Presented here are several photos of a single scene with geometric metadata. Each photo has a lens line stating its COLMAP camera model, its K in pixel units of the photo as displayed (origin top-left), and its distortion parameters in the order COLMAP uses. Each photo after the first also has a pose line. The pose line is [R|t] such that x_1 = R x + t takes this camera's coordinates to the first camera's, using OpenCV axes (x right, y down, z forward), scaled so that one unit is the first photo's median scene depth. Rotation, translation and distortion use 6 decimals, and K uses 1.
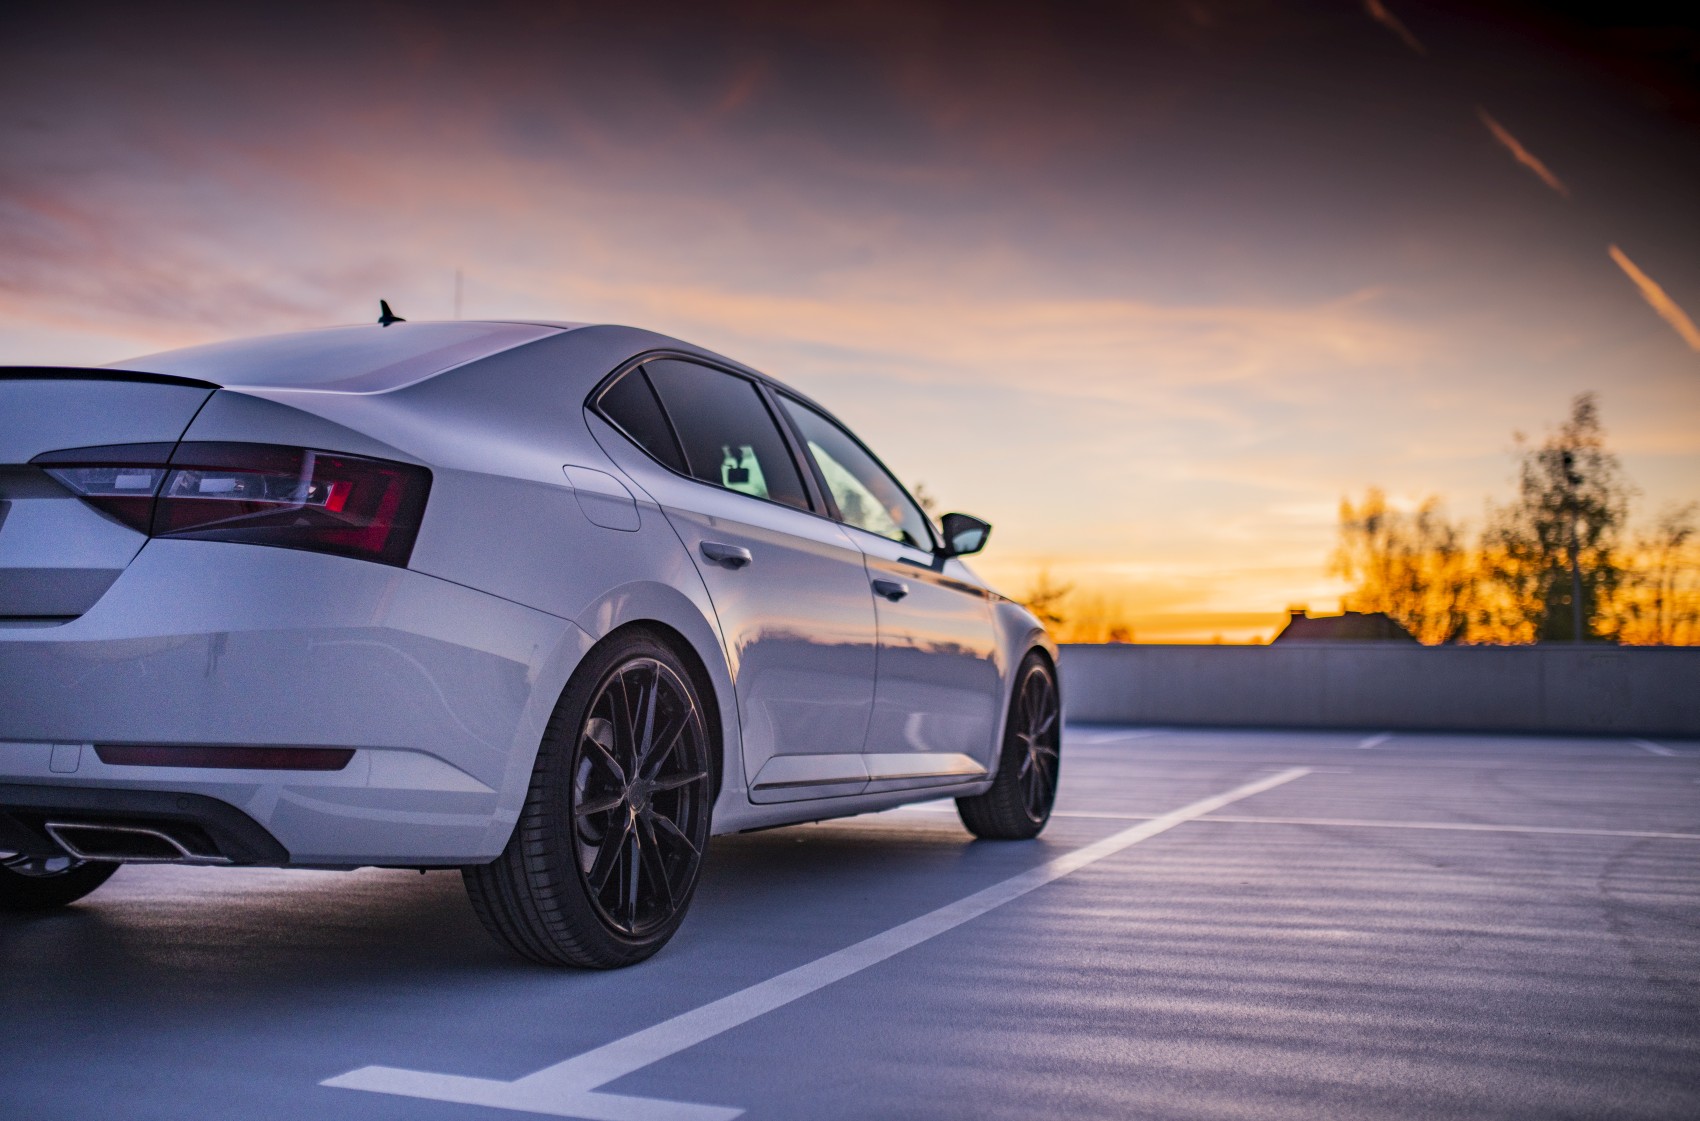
lens RADIAL K [[1752.7, 0, 850.0], [0, 1752.7, 560.5], [0, 0, 1]] dist [0.003678, -0.041697]
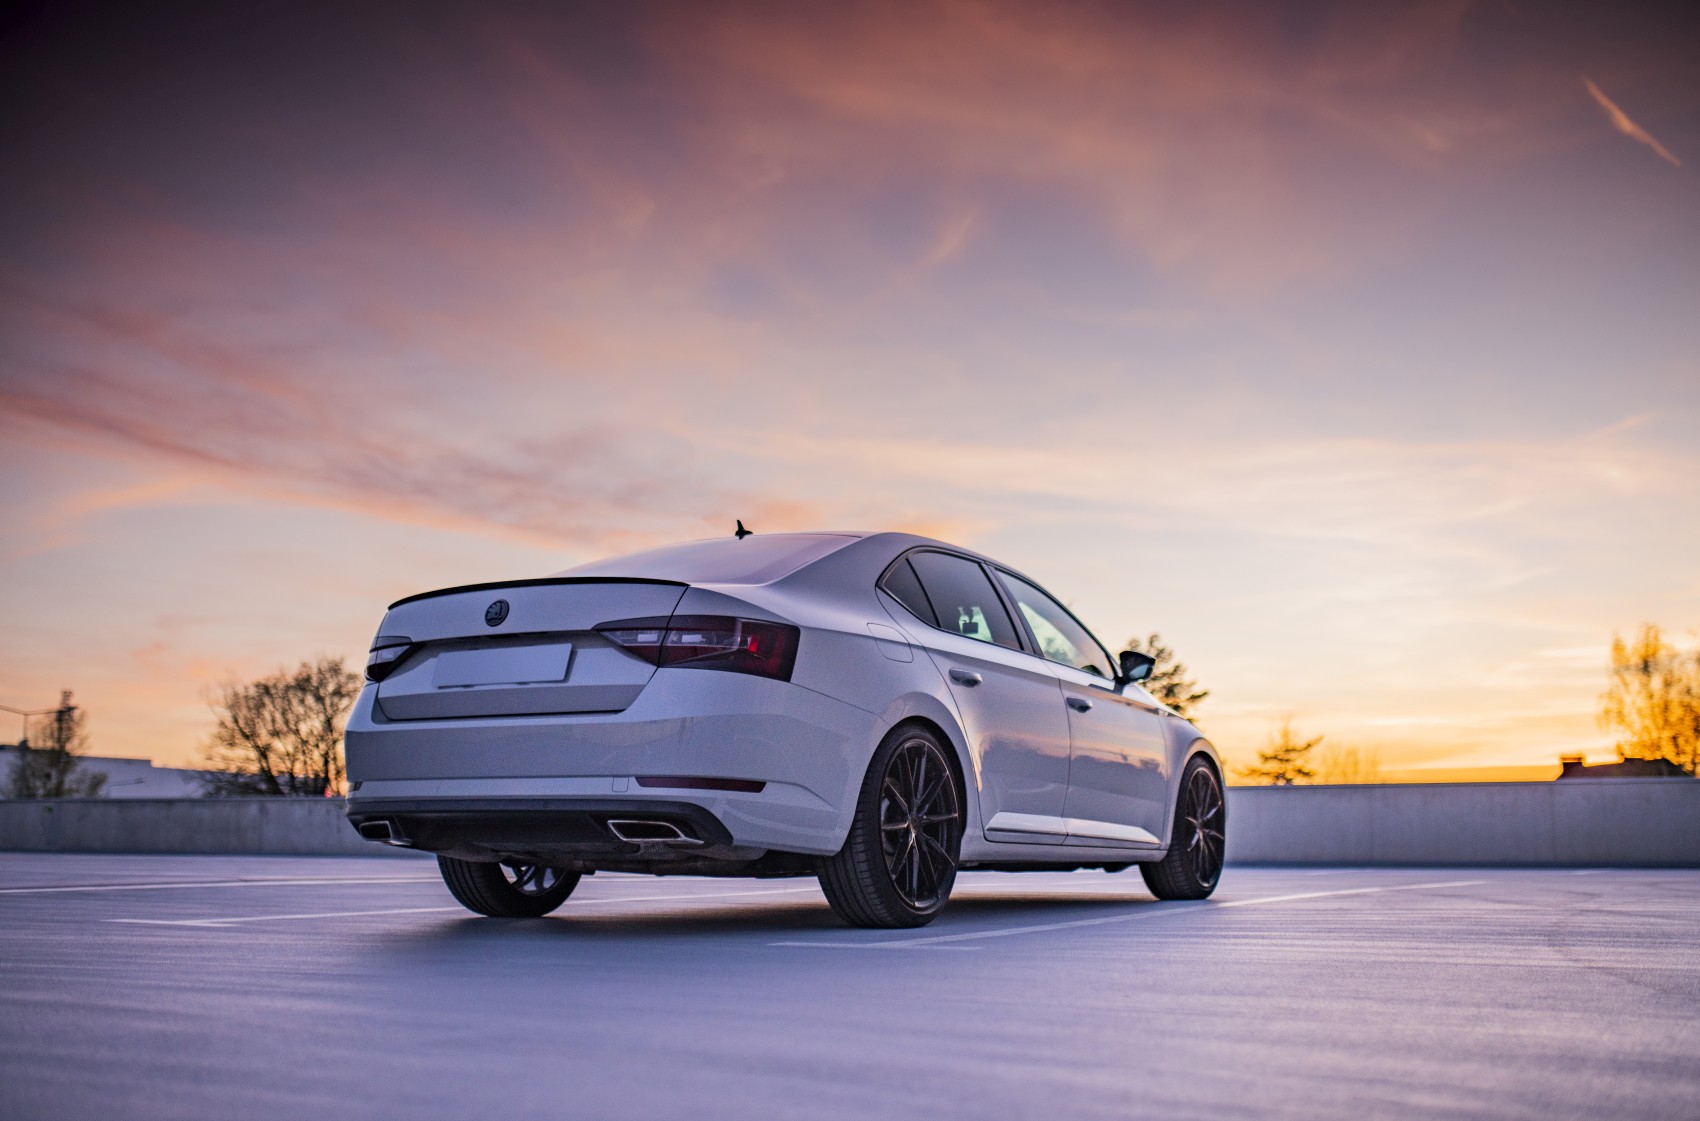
lens RADIAL K [[1812.1, 0, 850.0], [0, 1812.1, 560.5], [0, 0, 1]] dist [-0.164336, 0.000233]
pose [[0.991538, -0.033116, -0.125526, 0.035751], [0.021934, 0.995751, -0.089433, 0.037576], [0.127954, 0.085923, 0.988051, -0.663762]]
